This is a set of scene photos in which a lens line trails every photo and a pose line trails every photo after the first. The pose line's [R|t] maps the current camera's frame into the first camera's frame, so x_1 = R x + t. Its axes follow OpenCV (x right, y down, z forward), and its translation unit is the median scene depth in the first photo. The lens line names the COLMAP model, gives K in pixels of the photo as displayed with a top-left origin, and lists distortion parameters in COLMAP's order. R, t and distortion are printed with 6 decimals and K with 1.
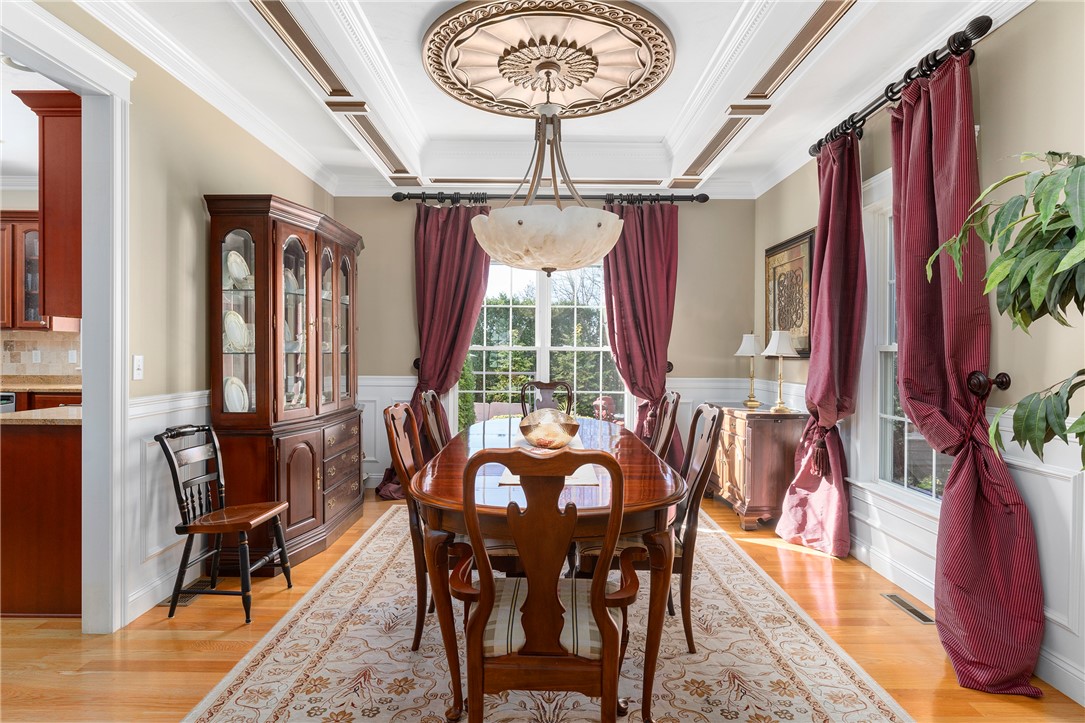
lens RADIAL K [[597.5, 0, 537.4], [0, 597.5, 359.4], [0, 0, 1]] dist [0.000011, 0.000682]
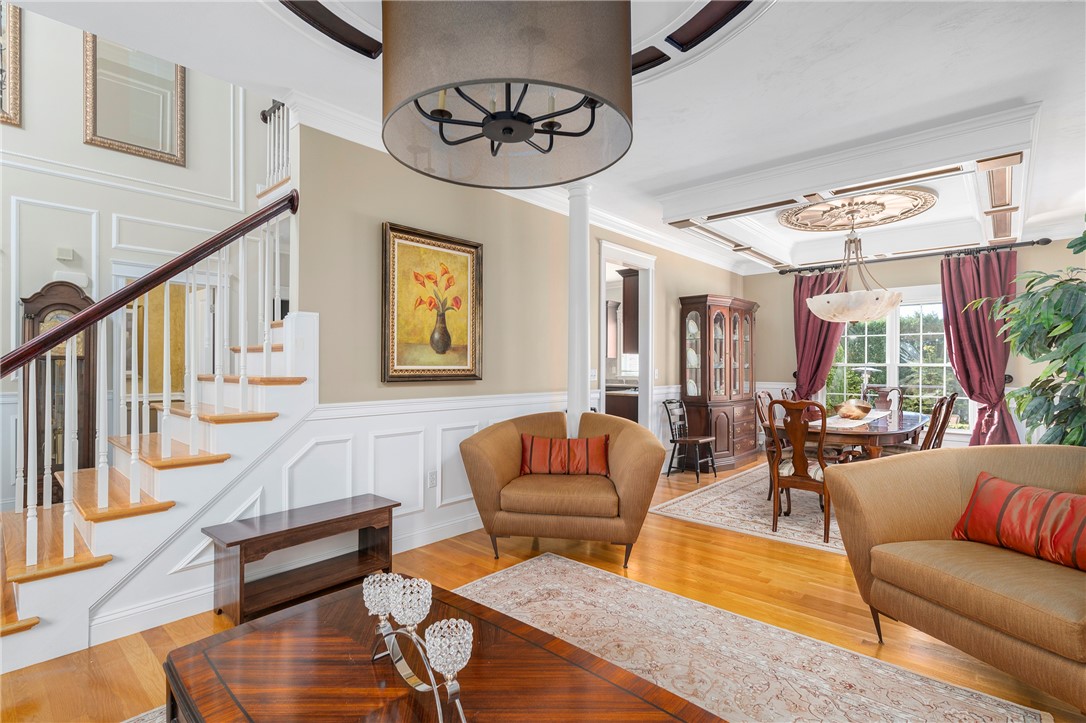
lens RADIAL K [[516.9, 0, 548.8], [0, 516.9, 365.4], [0, 0, 1]] dist [0.003491, 0.000503]
pose [[0.752626, -0.005043, -0.658429, 0.341628], [-0.005372, 0.999890, -0.013798, 0.007440], [0.658426, 0.013922, 0.752517, -0.759902]]
